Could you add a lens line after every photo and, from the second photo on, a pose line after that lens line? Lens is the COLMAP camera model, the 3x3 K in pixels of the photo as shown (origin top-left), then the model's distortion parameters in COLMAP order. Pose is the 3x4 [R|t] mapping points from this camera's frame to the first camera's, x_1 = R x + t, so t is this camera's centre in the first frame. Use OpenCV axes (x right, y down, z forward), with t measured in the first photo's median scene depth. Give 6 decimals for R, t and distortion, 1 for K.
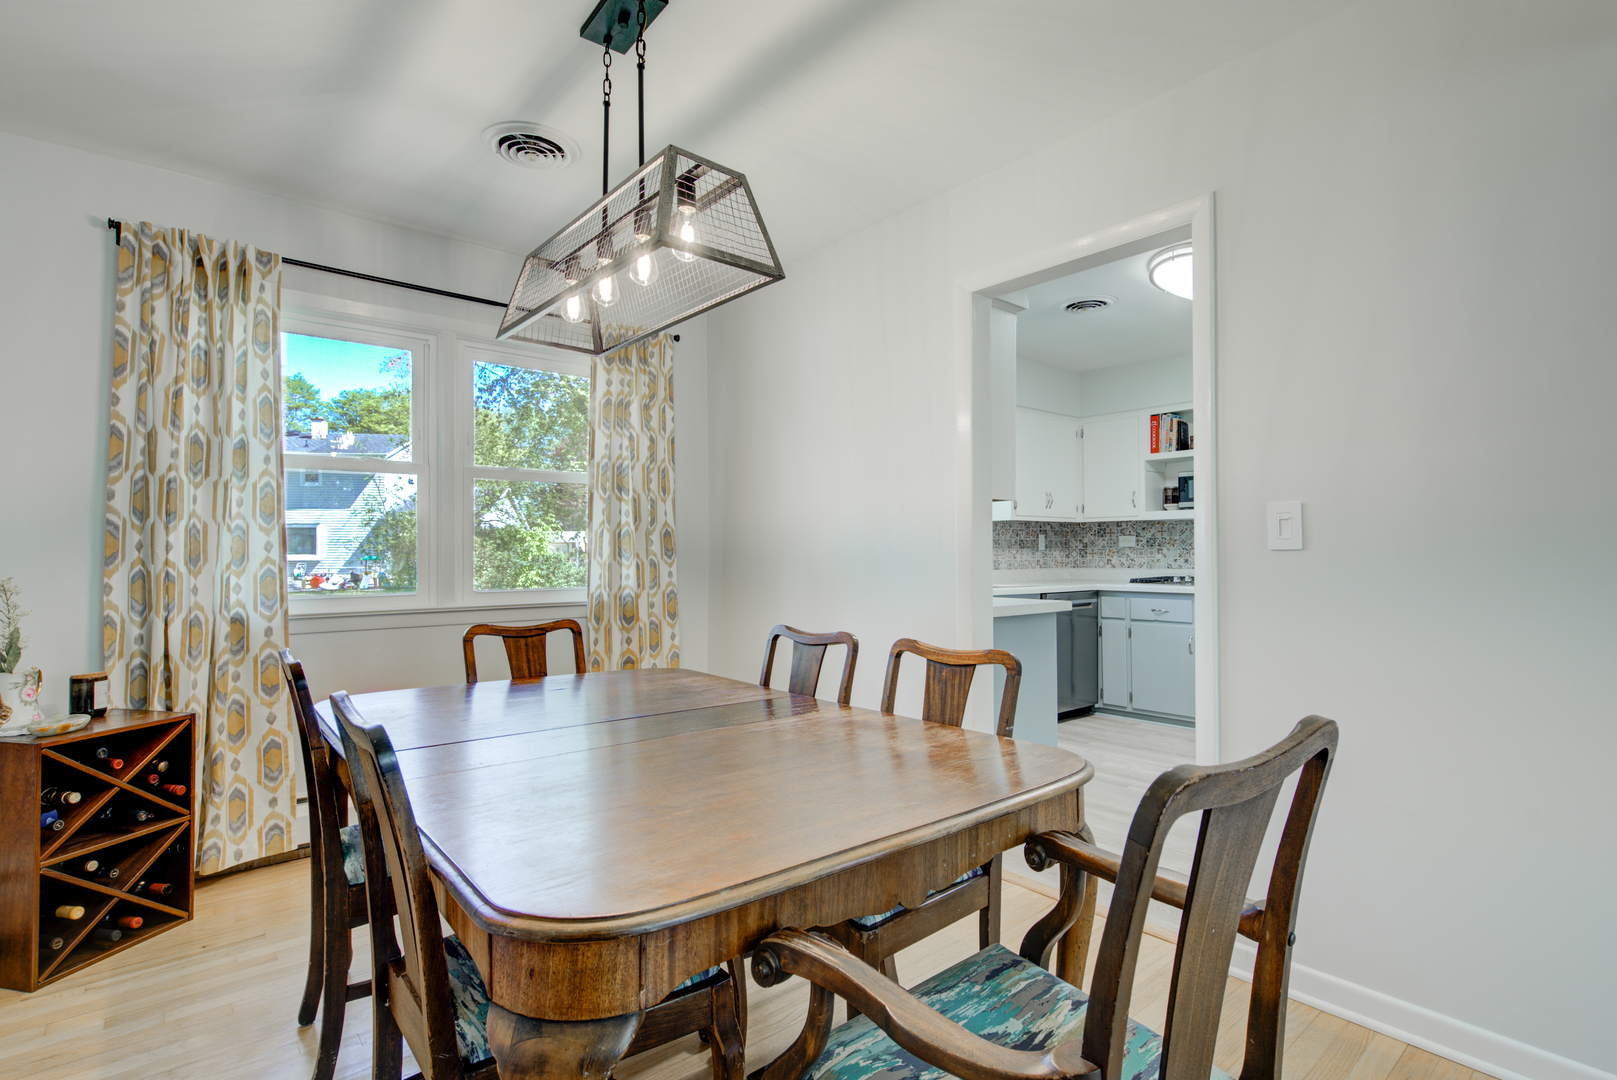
lens RADIAL K [[774.4, 0, 815.3], [0, 774.4, 543.2], [0, 0, 1]] dist [0.020850, -0.000282]
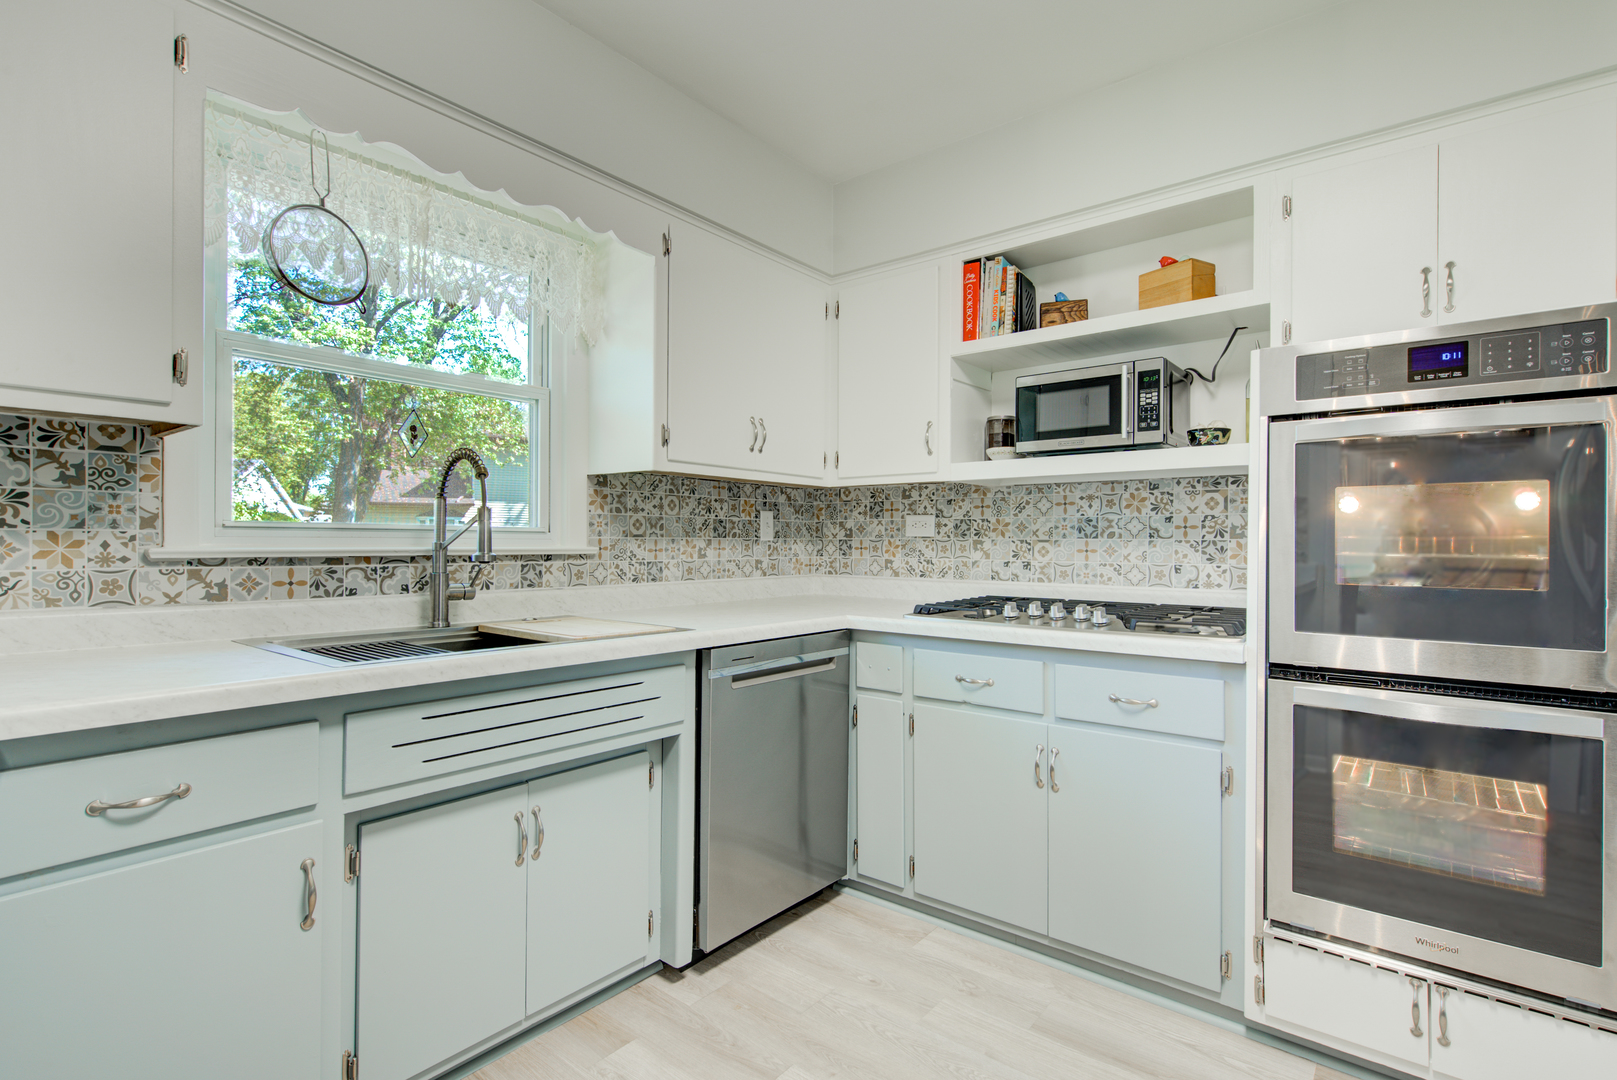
lens RADIAL K [[774.4, 0, 805.2], [0, 774.4, 541.7], [0, 0, 1]] dist [0.020850, -0.000282]
pose [[0.983185, 0.010024, 0.182339, 0.243874], [-0.011989, 0.999881, 0.009674, 0.004392], [-0.182220, -0.011697, 0.983188, 0.532376]]
